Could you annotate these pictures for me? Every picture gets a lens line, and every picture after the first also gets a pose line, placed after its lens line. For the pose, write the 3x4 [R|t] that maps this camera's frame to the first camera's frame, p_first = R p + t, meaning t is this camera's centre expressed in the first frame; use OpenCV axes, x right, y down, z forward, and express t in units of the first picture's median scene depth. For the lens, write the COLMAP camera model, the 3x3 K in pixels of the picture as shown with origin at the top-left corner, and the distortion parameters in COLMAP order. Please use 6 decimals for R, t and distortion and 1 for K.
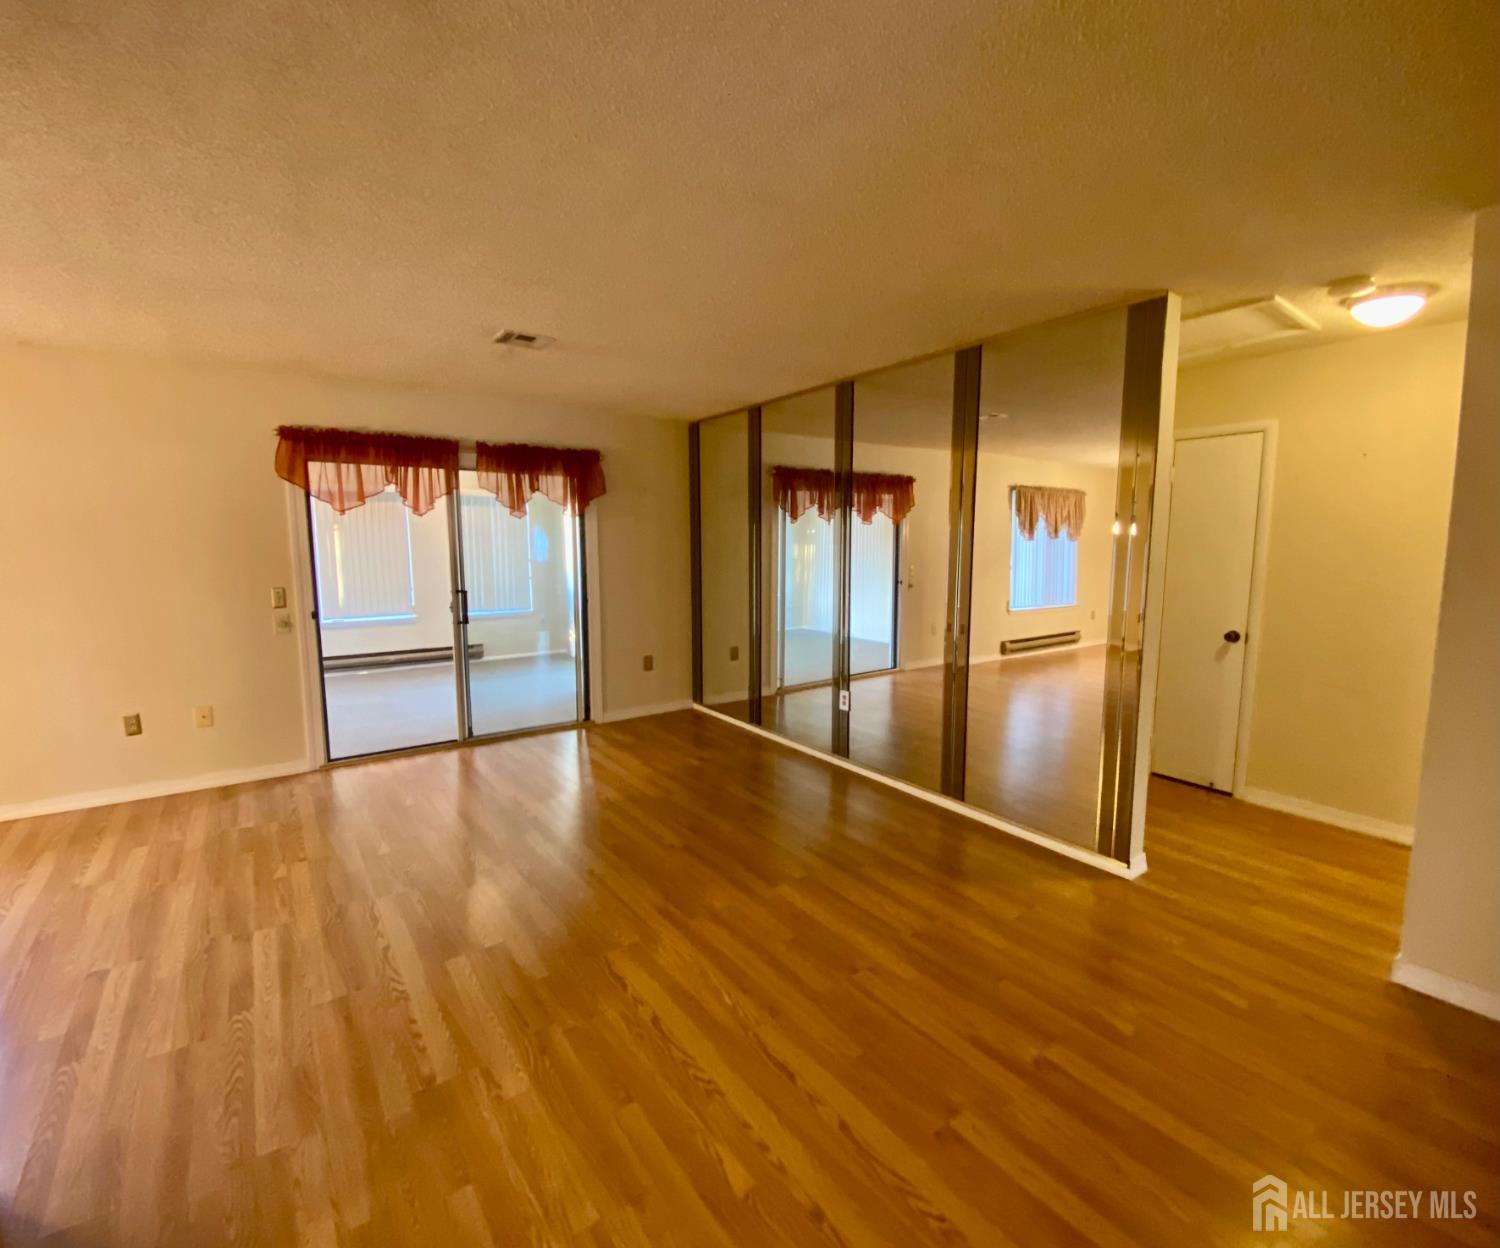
lens RADIAL K [[704.7, 0, 808.5], [0, 704.7, 616.4], [0, 0, 1]] dist [-0.000800, -0.010254]
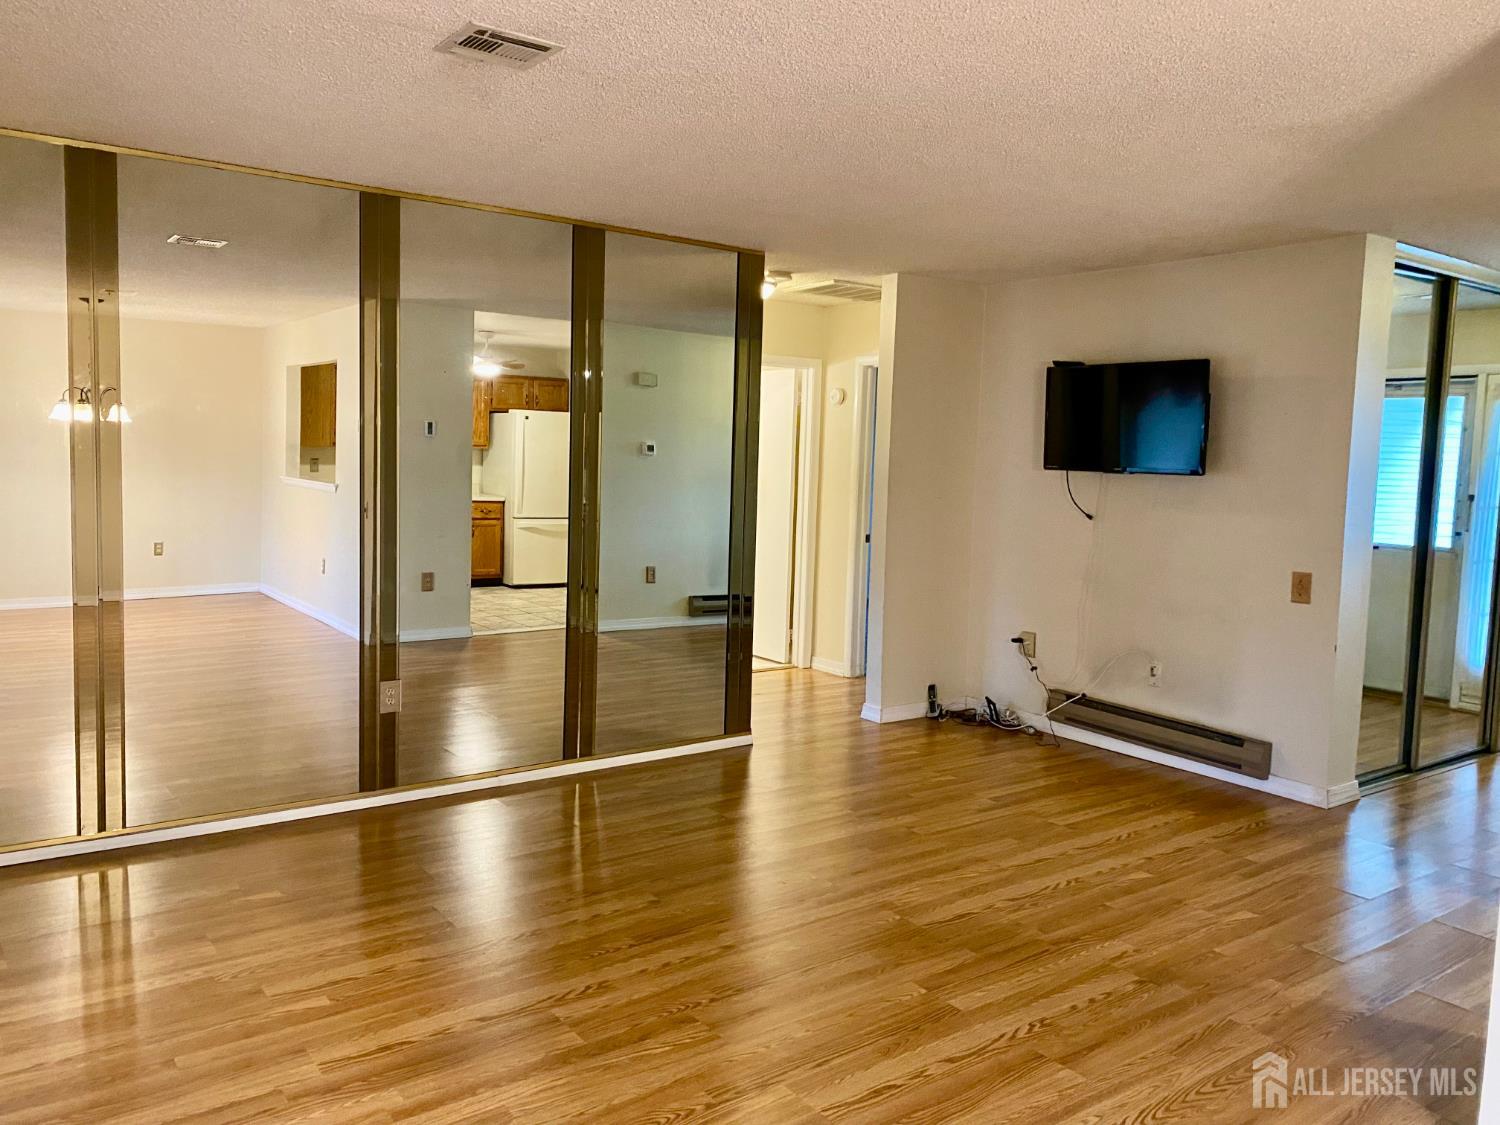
lens RADIAL K [[1139.7, 0, 737.9], [0, 1139.7, 550.2], [0, 0, 1]] dist [0.009301, -0.010276]
pose [[0.028768, -0.084678, 0.995993, -1.516208], [0.086744, 0.992858, 0.081906, -0.110984], [-0.995815, 0.084040, 0.035908, 1.026431]]
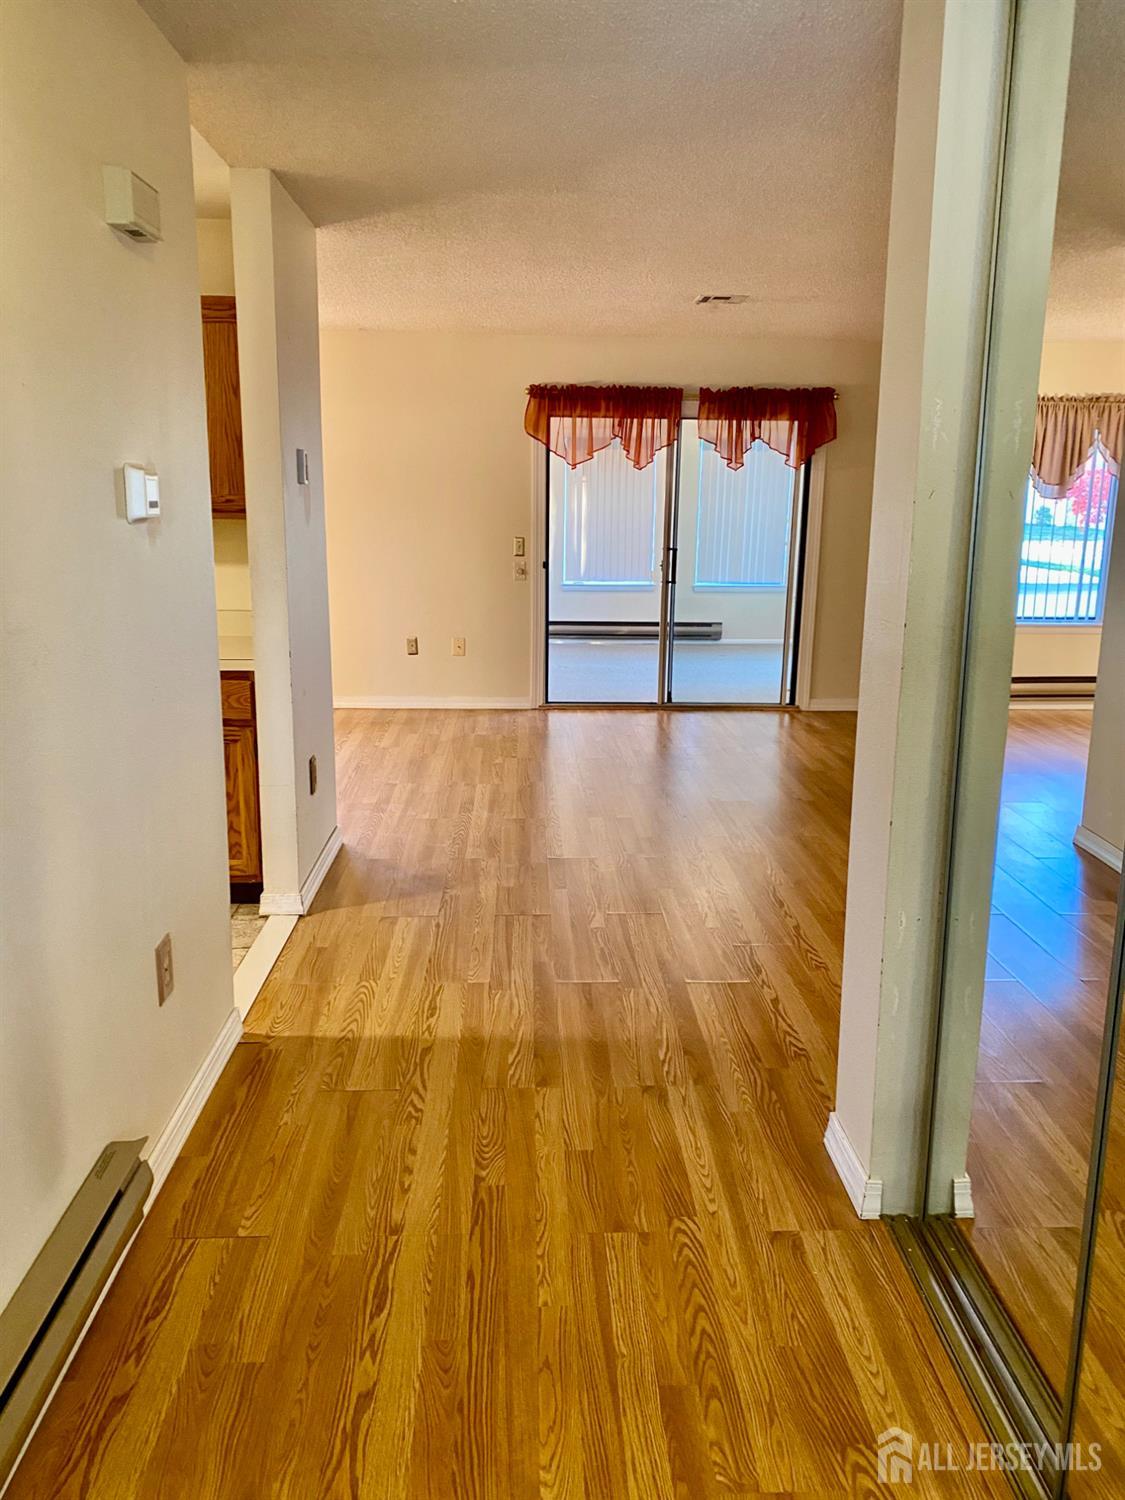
lens RADIAL K [[1139.7, 0, 555.7], [0, 1139.7, 742.9], [0, 0, 1]] dist [0.009301, -0.010276]
pose [[0.804311, 0.129922, -0.579831, 0.342036], [-0.073333, 0.990048, 0.120115, 0.055517], [0.589666, -0.054089, 0.805834, -0.391729]]
